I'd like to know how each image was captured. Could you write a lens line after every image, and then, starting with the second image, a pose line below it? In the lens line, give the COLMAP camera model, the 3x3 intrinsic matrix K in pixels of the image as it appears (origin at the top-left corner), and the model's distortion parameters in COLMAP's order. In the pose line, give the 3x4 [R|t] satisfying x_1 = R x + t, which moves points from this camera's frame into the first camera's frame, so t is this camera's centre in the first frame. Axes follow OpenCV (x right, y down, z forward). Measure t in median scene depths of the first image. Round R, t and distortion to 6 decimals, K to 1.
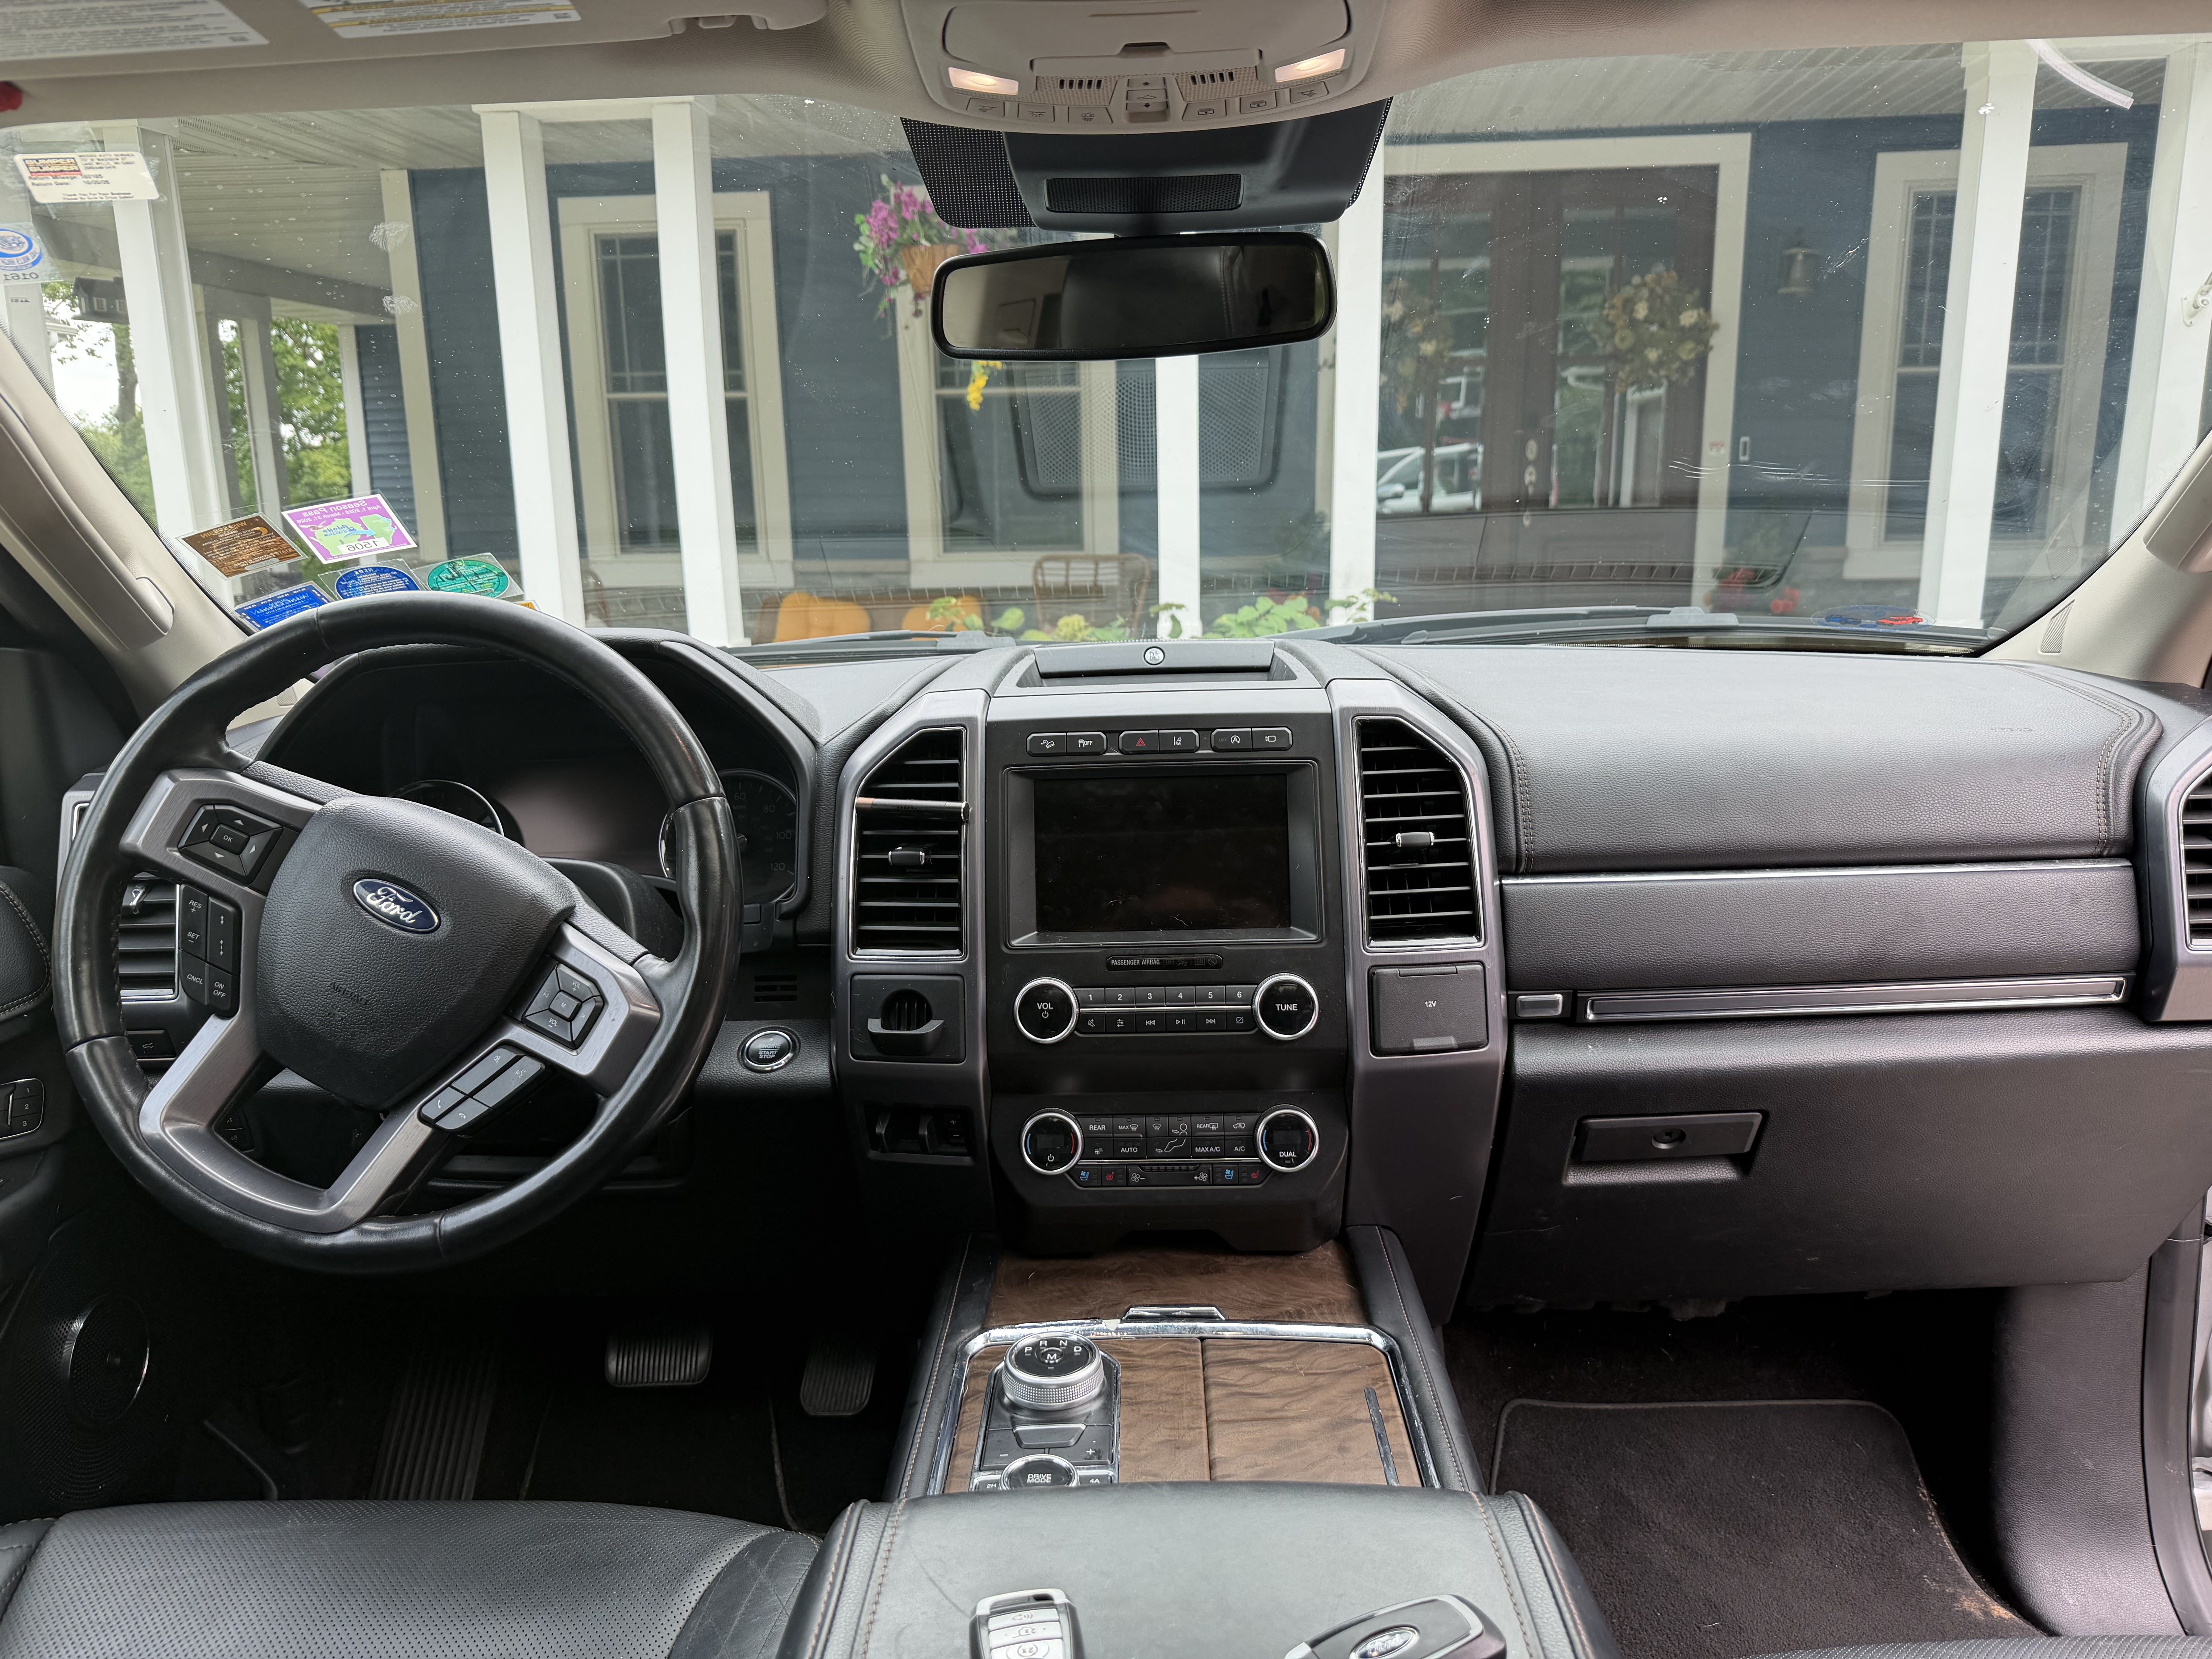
lens RADIAL K [[1484.1, 0, 1106.0], [0, 1484.1, 829.5], [0, 0, 1]] dist [0.038567, -0.070234]
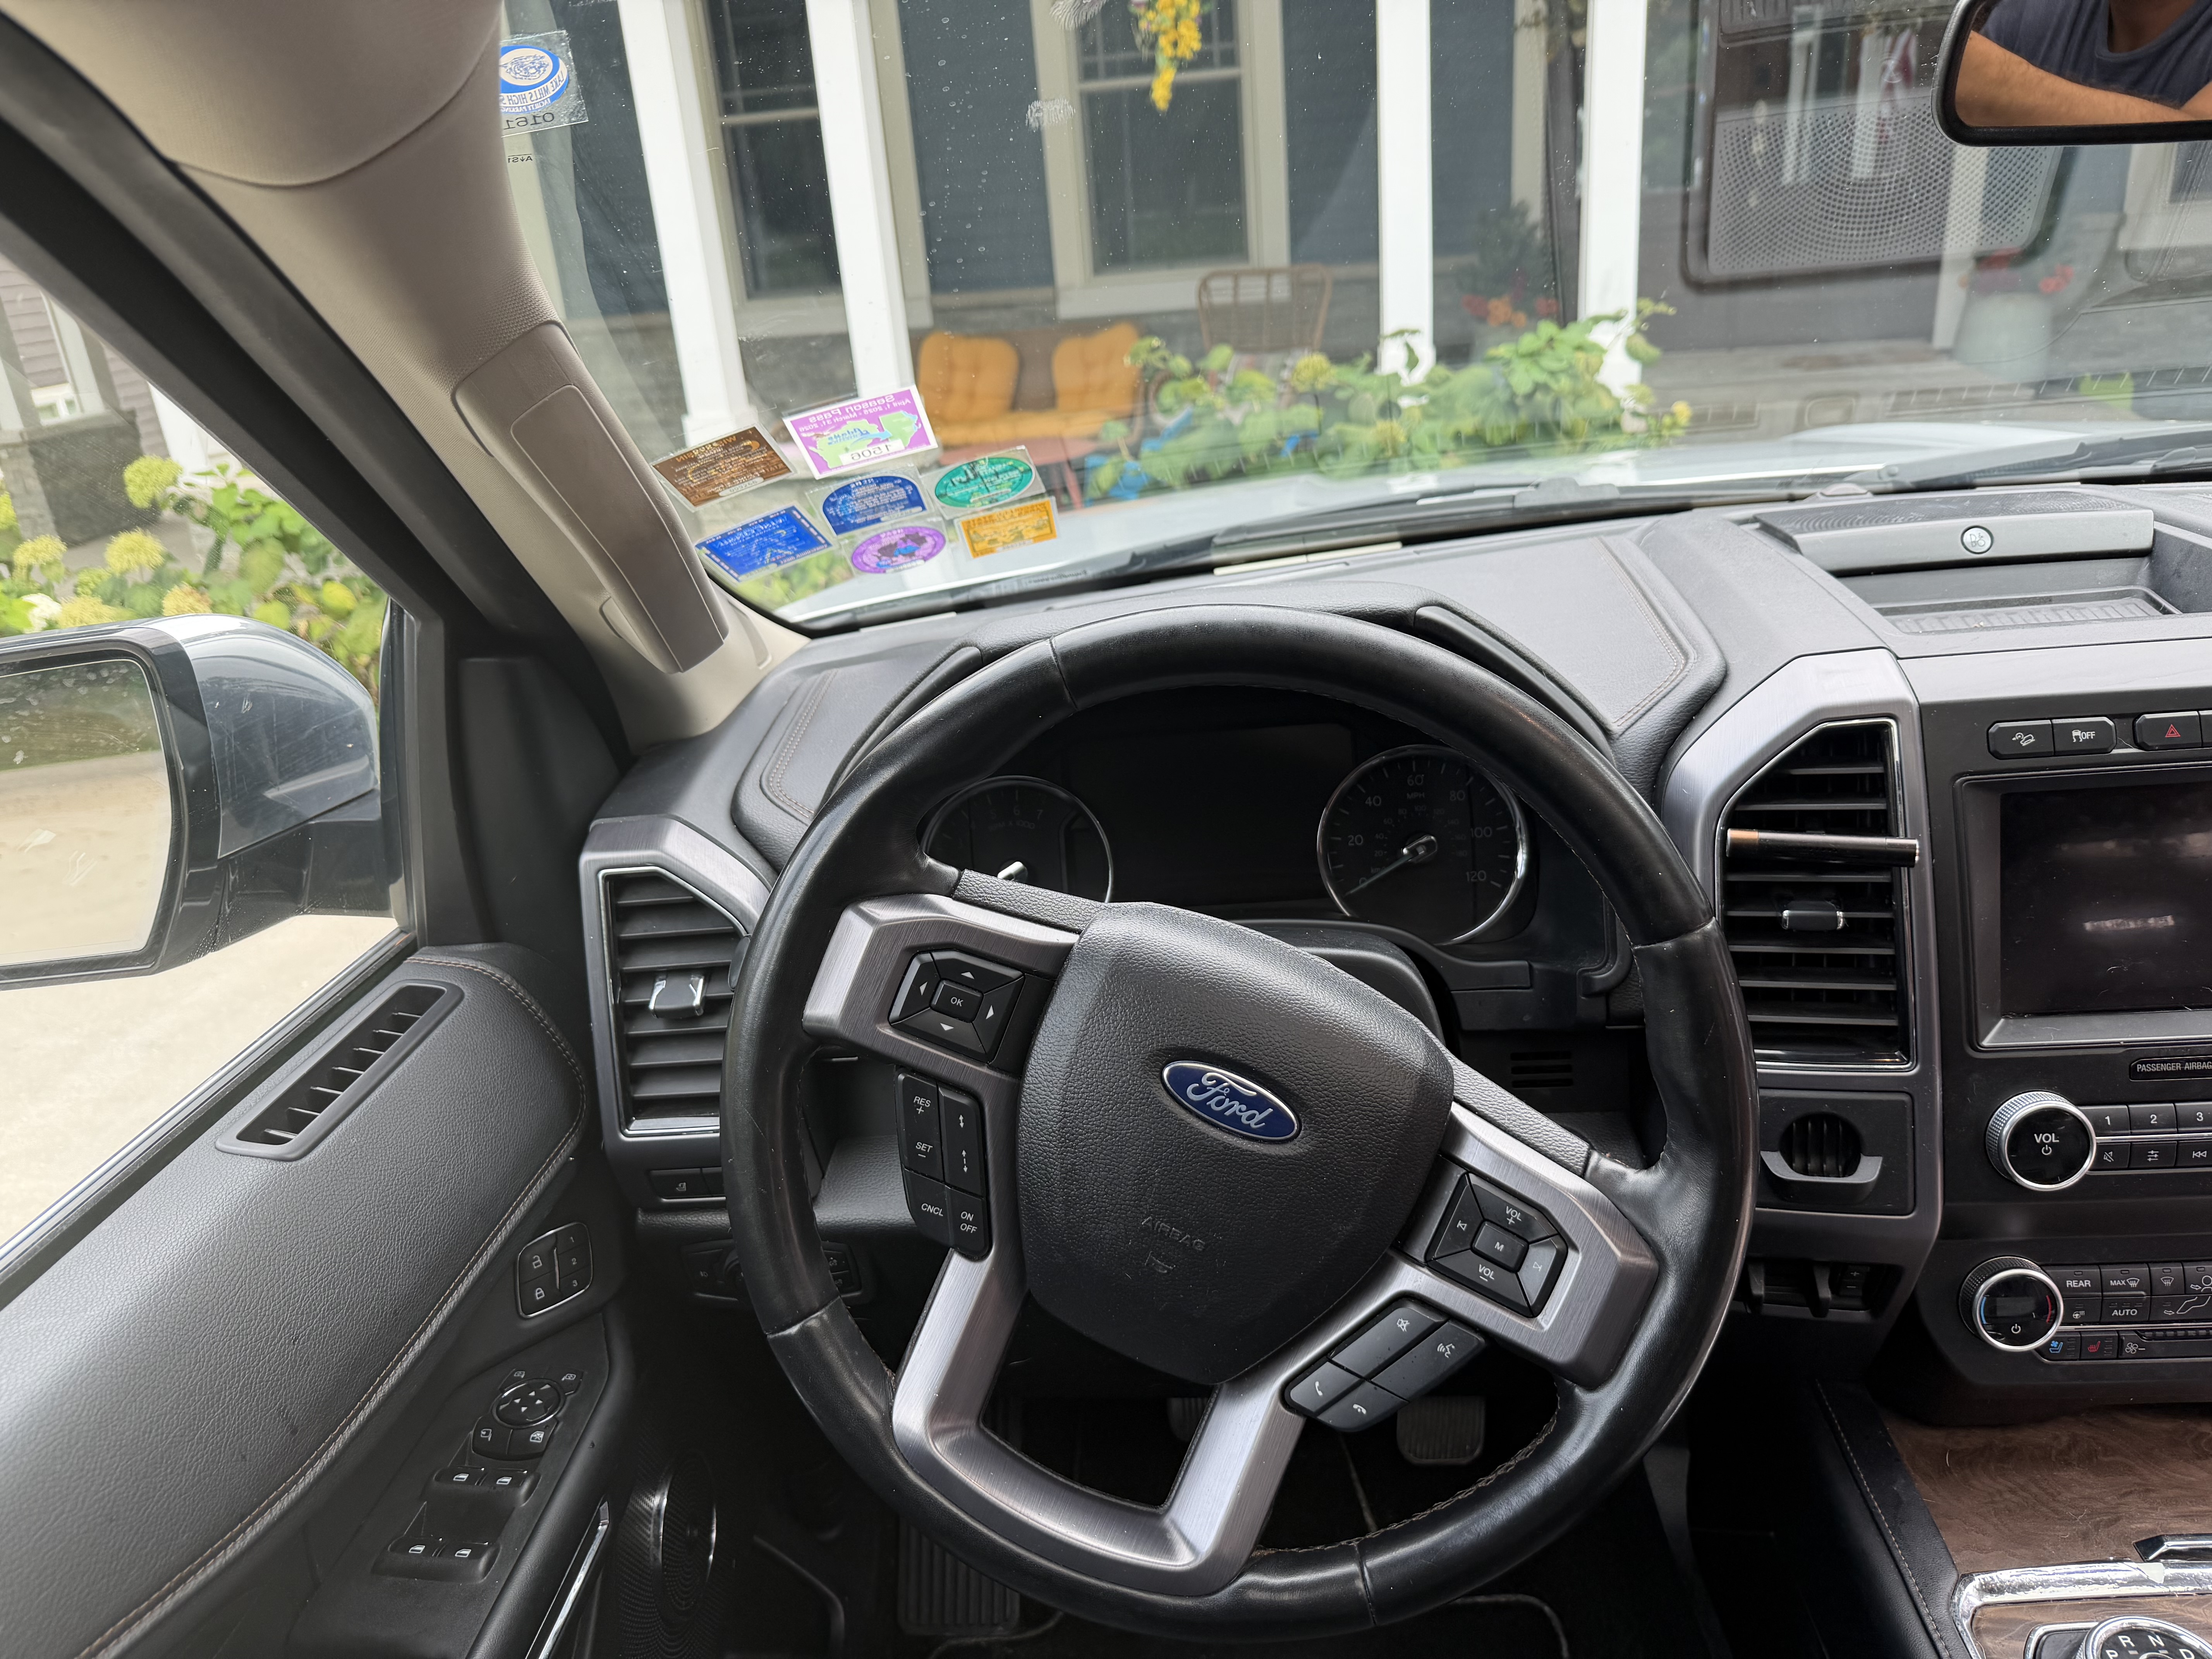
lens RADIAL K [[1527.4, 0, 1106.0], [0, 1527.4, 829.5], [0, 0, 1]] dist [0.039492, -0.088505]
pose [[0.995626, -0.037666, -0.085498, -0.398914], [0.051908, 0.983899, 0.171022, -0.159313], [0.077679, -0.174712, 0.981551, 0.299097]]
